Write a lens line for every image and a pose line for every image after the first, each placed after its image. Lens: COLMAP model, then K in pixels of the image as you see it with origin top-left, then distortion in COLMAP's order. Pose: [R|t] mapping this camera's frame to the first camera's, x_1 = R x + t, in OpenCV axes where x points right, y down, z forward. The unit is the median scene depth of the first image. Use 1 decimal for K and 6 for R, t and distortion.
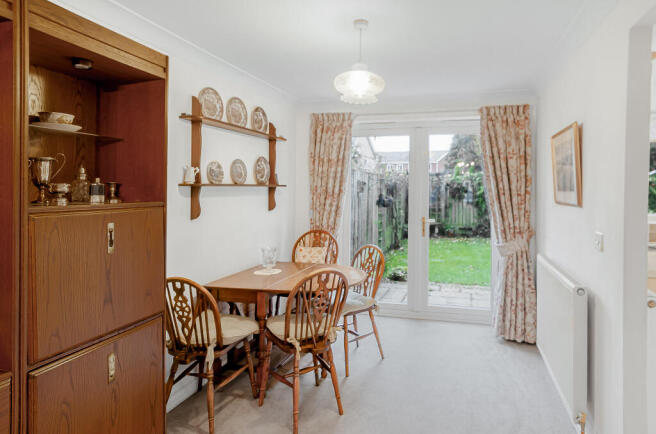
lens RADIAL K [[368.7, 0, 385.6], [0, 368.7, 178.1], [0, 0, 1]] dist [0.002664, -0.000695]
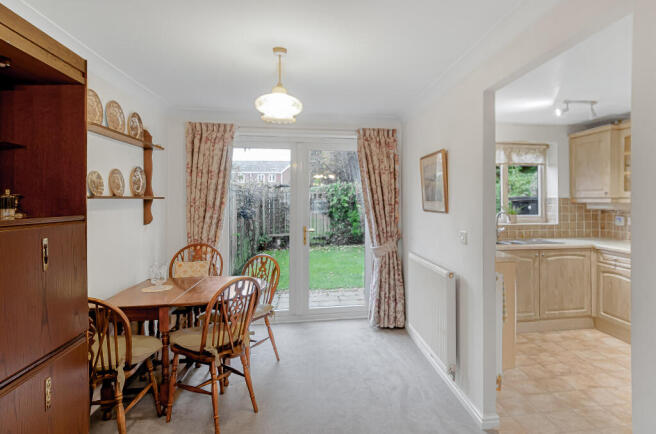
lens RADIAL K [[364.3, 0, 377.9], [0, 364.3, 185.2], [0, 0, 1]] dist [-0.003487, -0.002116]
pose [[0.921864, 0.009675, 0.387393, -0.137795], [-0.005095, 0.999904, -0.012848, -0.002171], [-0.387481, 0.009871, 0.921825, -0.072455]]
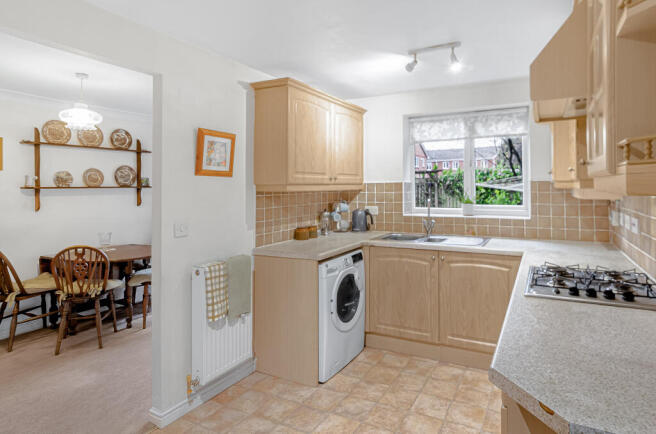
lens RADIAL K [[342.1, 0, 328.9], [0, 342.1, 176.7], [0, 0, 1]] dist [-0.000067, -0.000545]
pose [[0.974524, -0.023433, -0.223056, 0.689440], [0.022372, 0.999723, -0.007285, 0.007602], [0.223165, 0.002109, 0.974778, -0.054573]]
